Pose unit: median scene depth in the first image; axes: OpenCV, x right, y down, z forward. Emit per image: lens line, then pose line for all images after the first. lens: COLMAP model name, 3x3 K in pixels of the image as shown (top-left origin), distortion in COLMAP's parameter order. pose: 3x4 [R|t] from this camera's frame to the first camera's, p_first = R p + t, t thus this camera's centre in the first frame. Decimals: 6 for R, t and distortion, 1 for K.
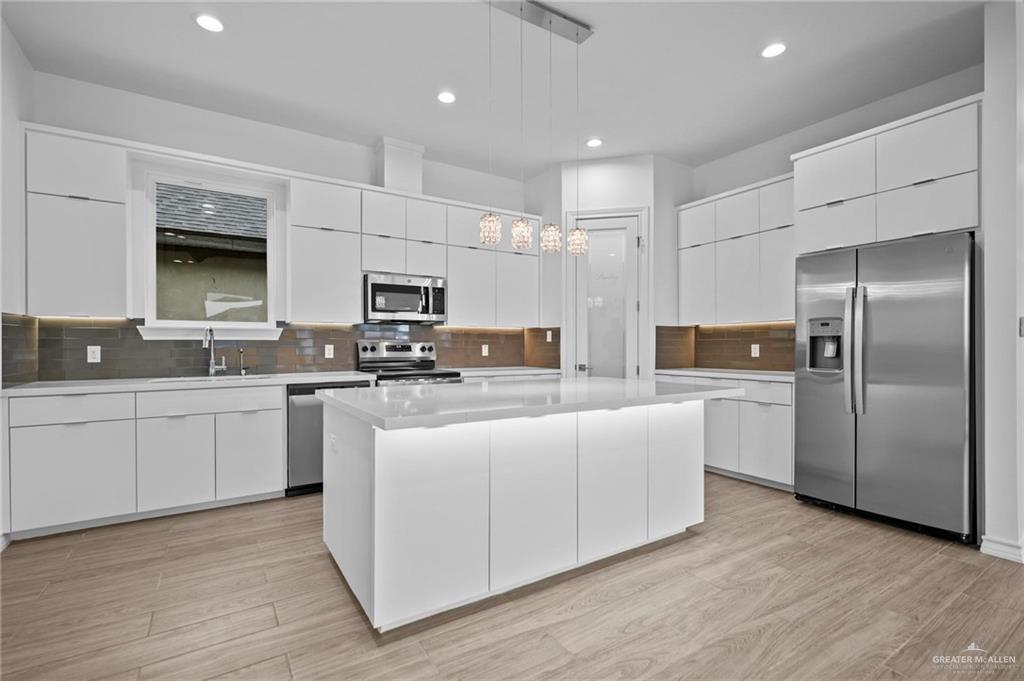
lens RADIAL K [[463.4, 0, 512.0], [0, 463.4, 340.5], [0, 0, 1]] dist [-0.001268, -0.000310]
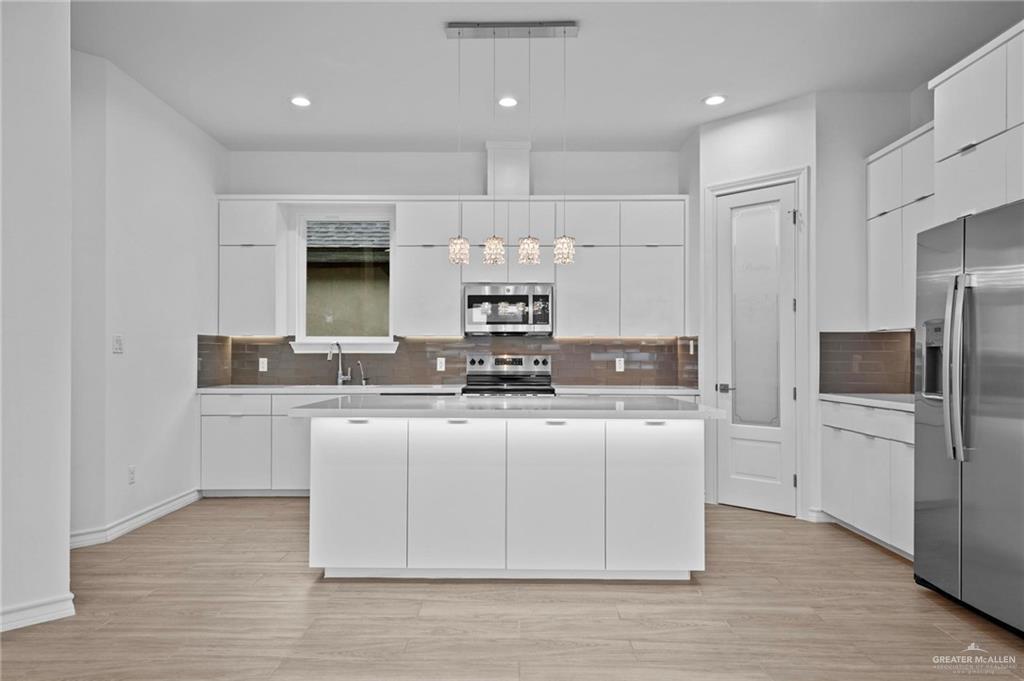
lens RADIAL K [[666.7, 0, 512.0], [0, 666.7, 340.5], [0, 0, 1]] dist [0.010642, 0.002500]
pose [[0.842202, -0.011859, -0.539032, 0.593530], [0.002822, 0.999841, -0.017588, -0.002481], [0.539155, 0.013292, 0.842102, -0.157176]]
